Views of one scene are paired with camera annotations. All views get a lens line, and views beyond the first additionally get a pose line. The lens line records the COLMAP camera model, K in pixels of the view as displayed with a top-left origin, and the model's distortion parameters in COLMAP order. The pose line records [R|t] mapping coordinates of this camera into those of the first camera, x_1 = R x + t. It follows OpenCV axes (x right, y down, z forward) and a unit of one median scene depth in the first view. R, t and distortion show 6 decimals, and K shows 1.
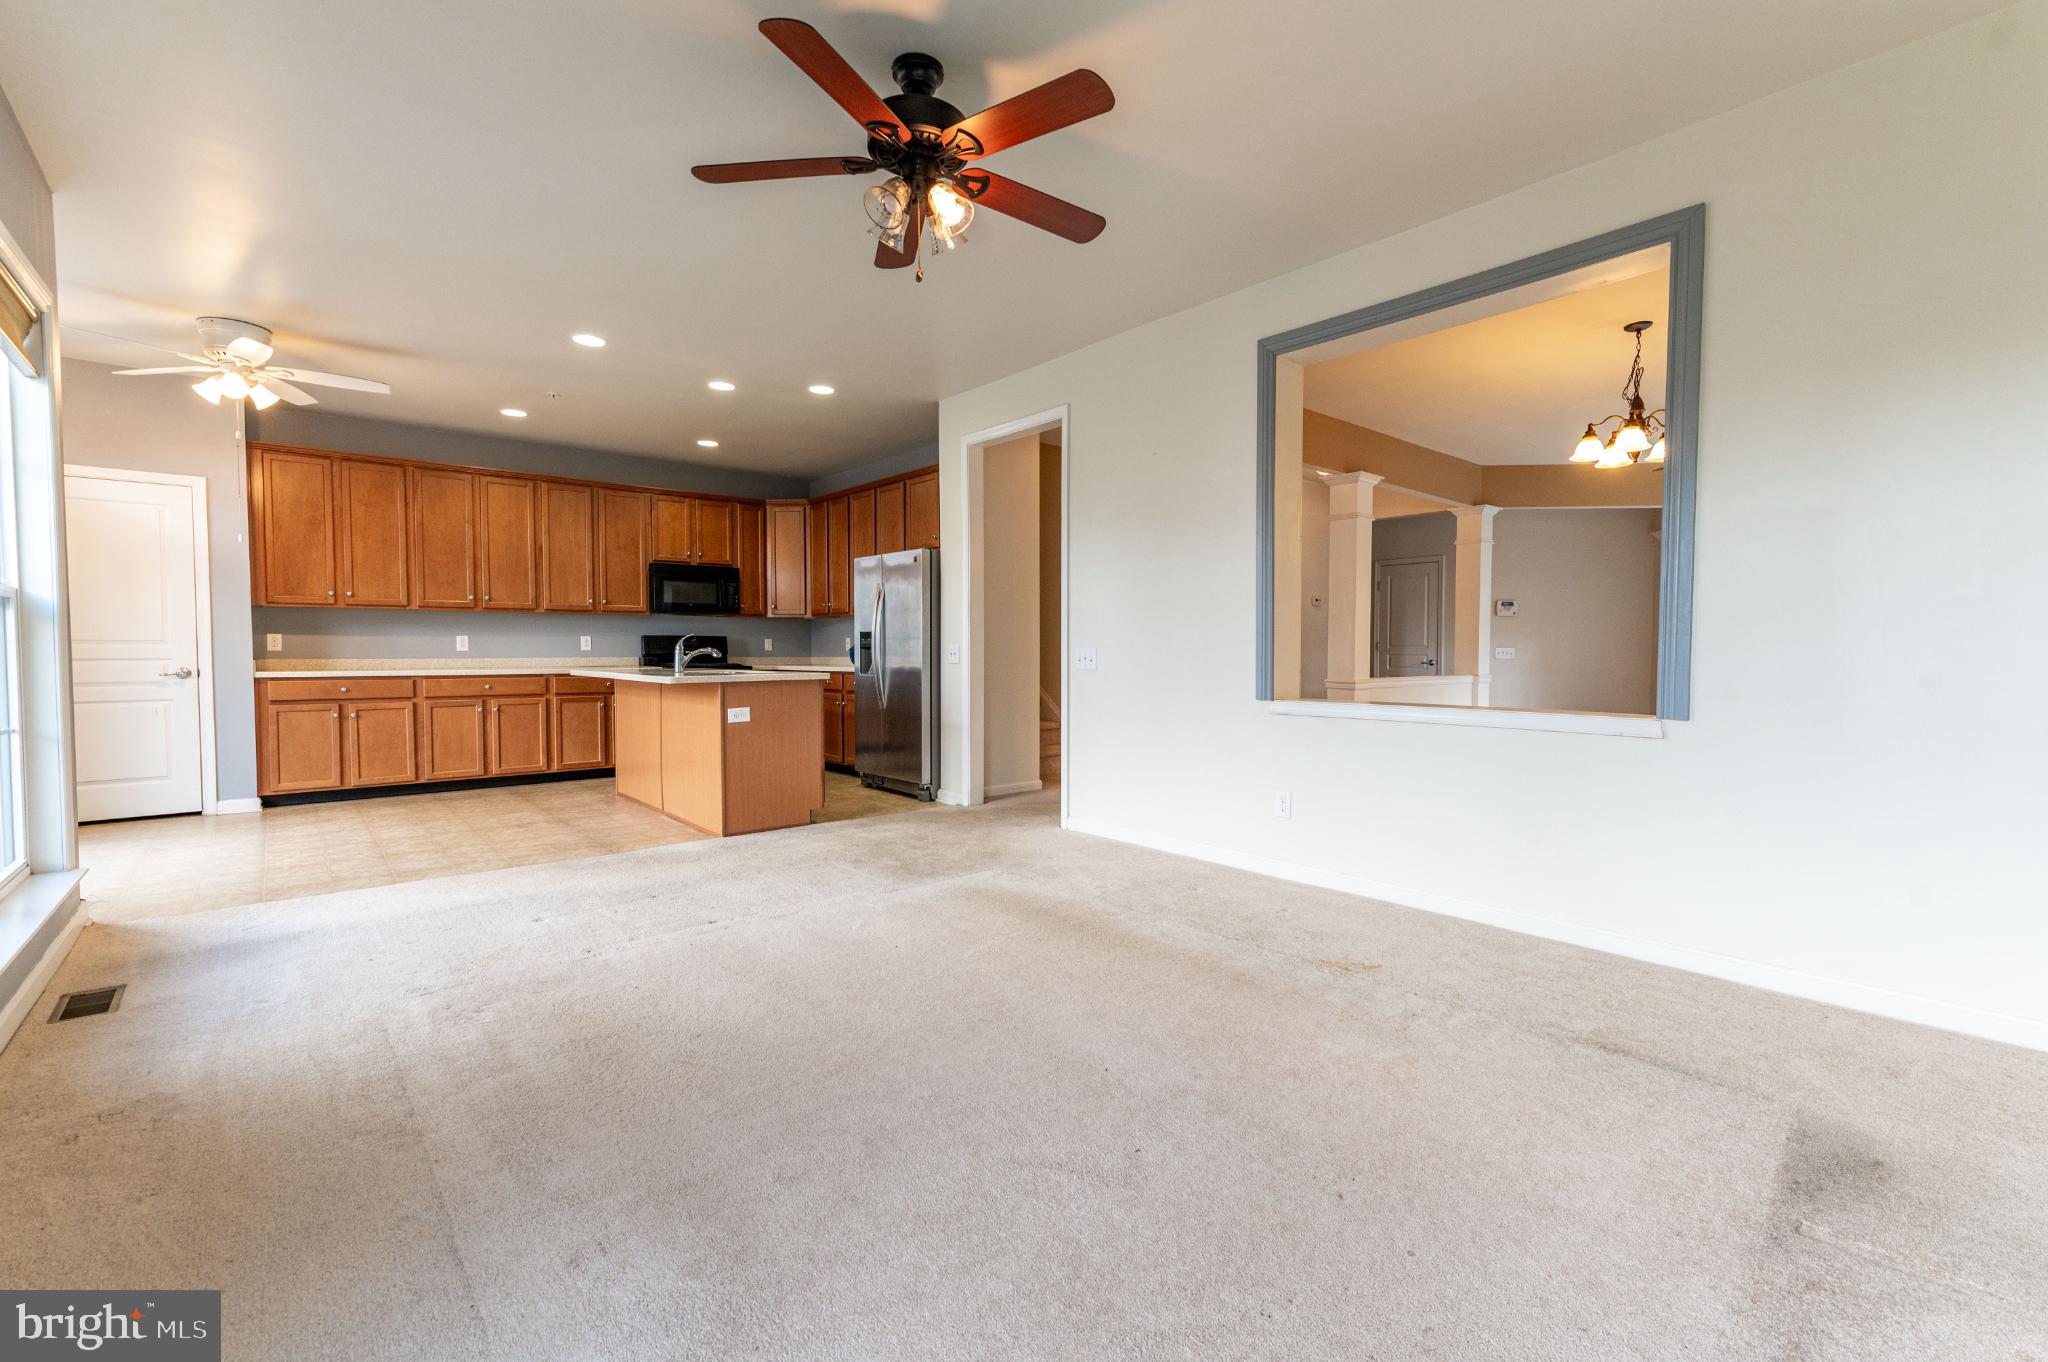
lens RADIAL K [[888.9, 0, 1041.9], [0, 888.9, 674.5], [0, 0, 1]] dist [0.001583, -0.001482]
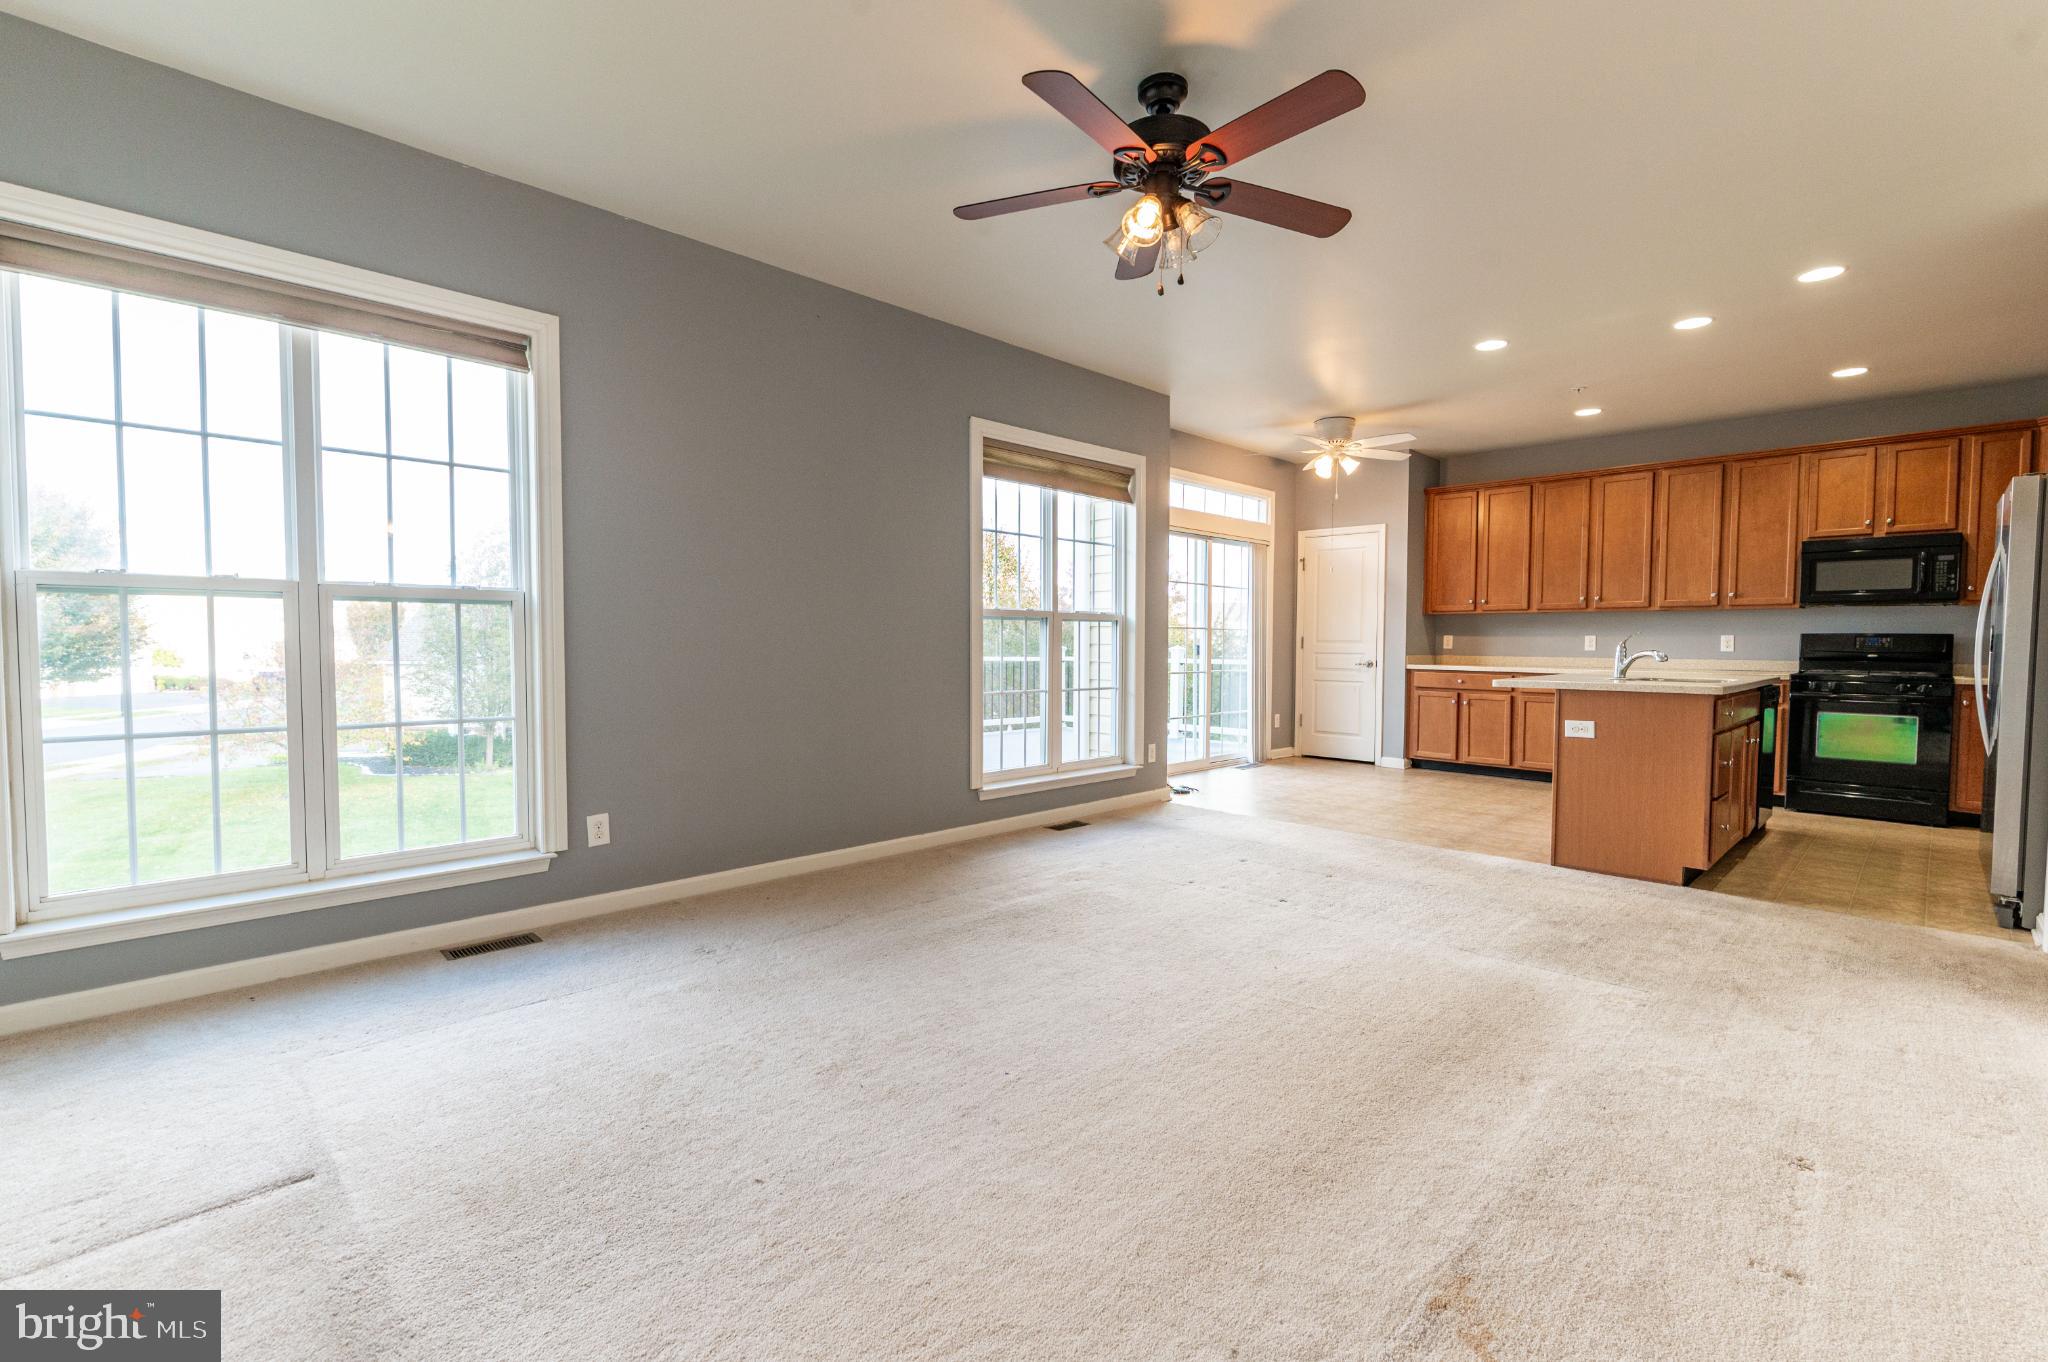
lens RADIAL K [[888.9, 0, 1045.5], [0, 888.9, 680.8], [0, 0, 1]] dist [0.001583, -0.001482]
pose [[0.070098, 0.045032, -0.996523, 0.366278], [-0.035389, 0.998464, 0.042630, -0.014673], [0.996912, 0.032277, 0.071584, 0.331056]]
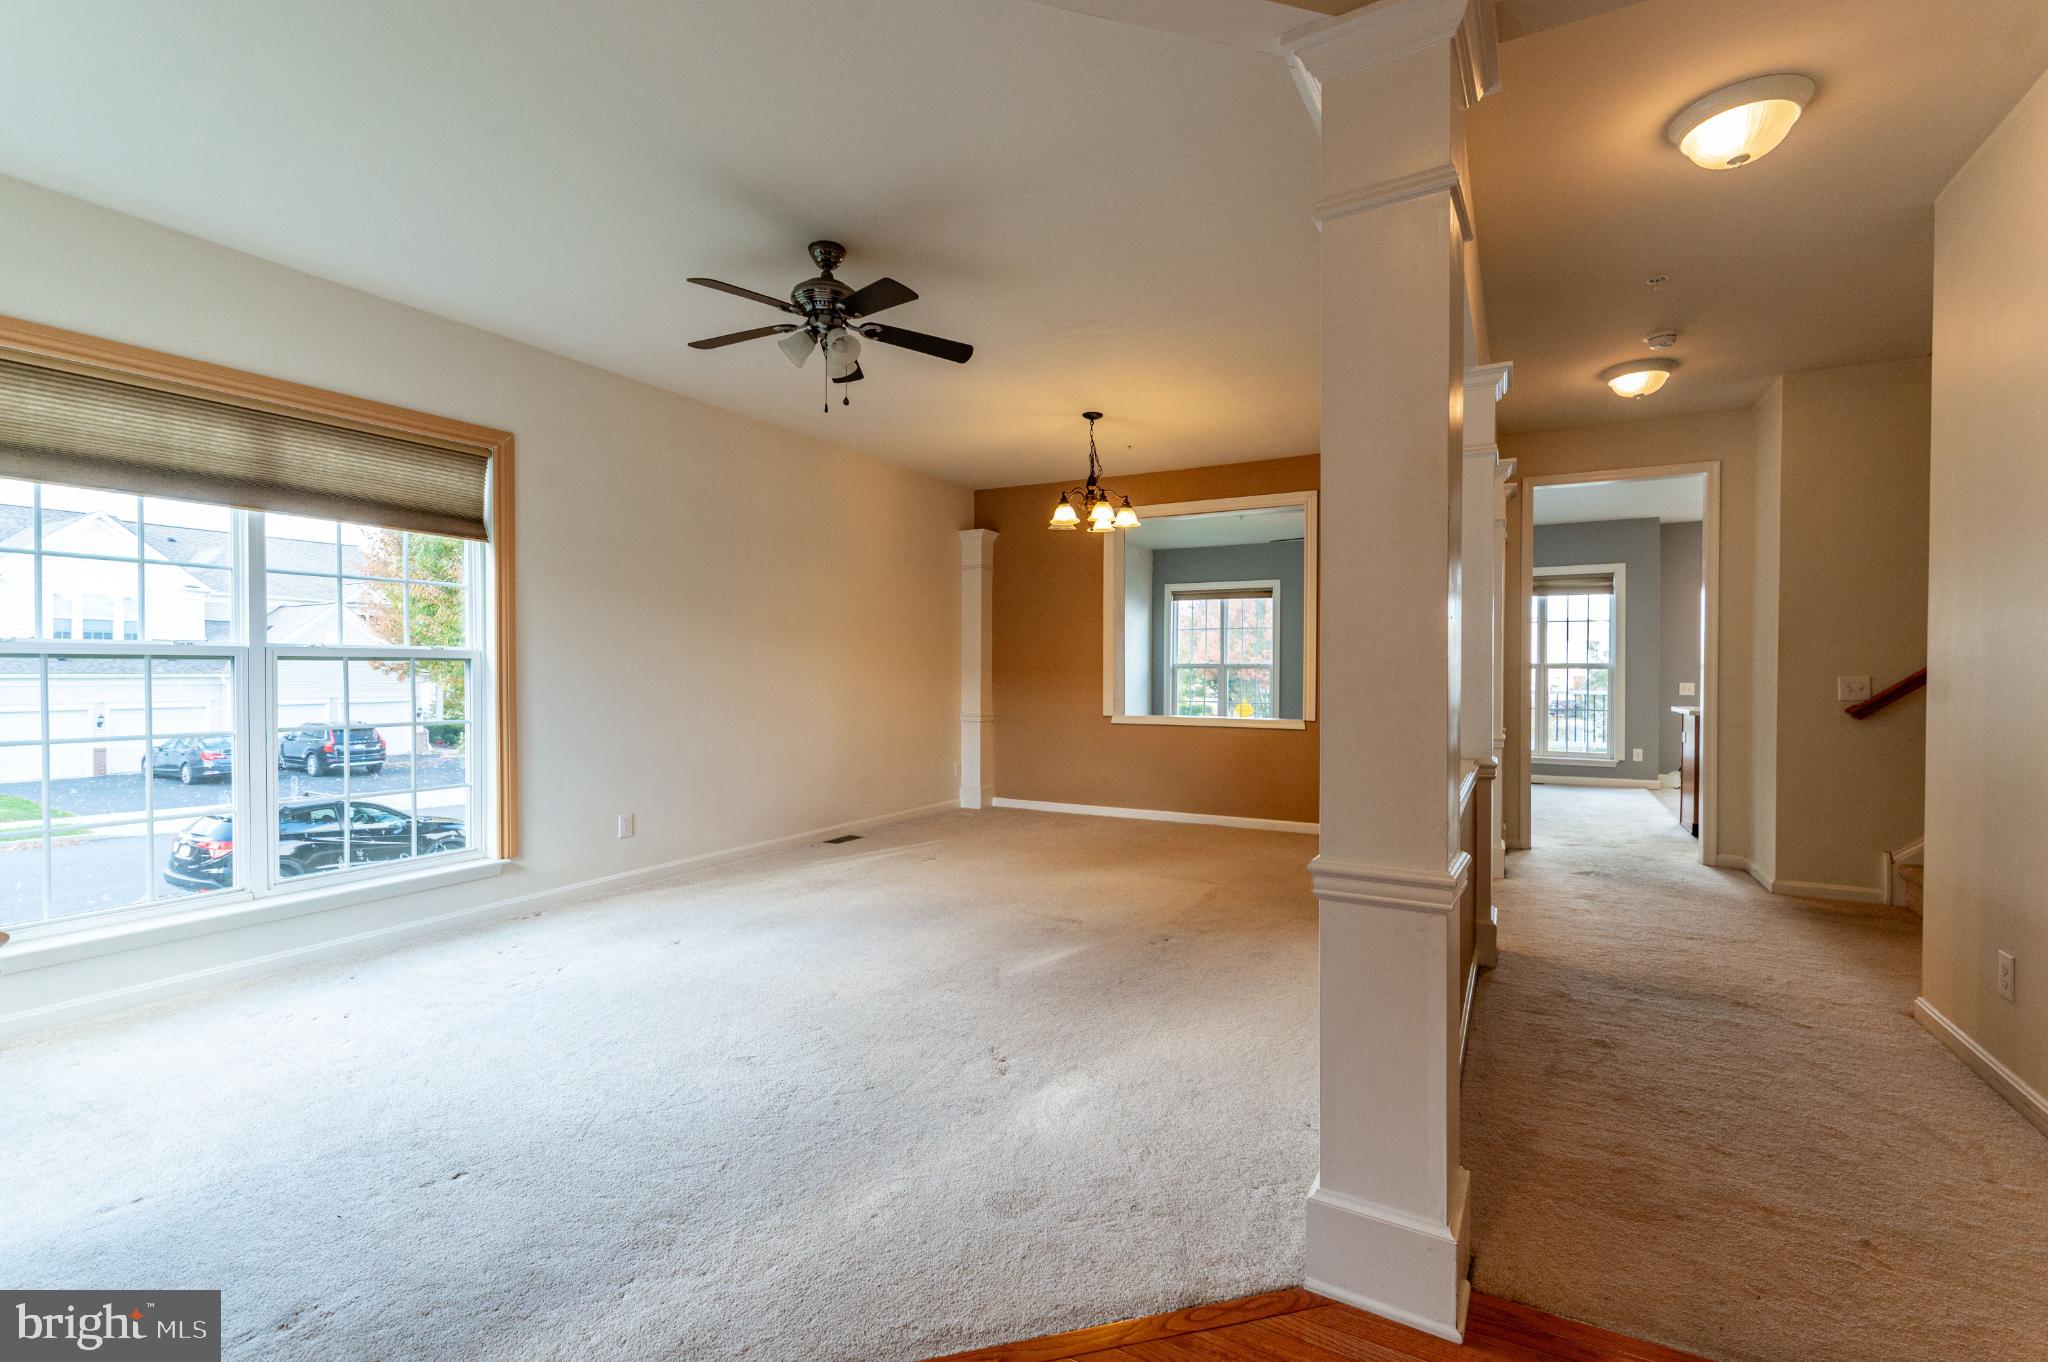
lens RADIAL K [[888.9, 0, 1032.8], [0, 888.9, 683.3], [0, 0, 1]] dist [0.001583, -0.001482]
pose [[-0.938392, -0.001210, -0.345570, 0.841028], [-0.014941, 0.999201, 0.037074, -0.054184], [0.345249, 0.039953, -0.937660, 1.504937]]
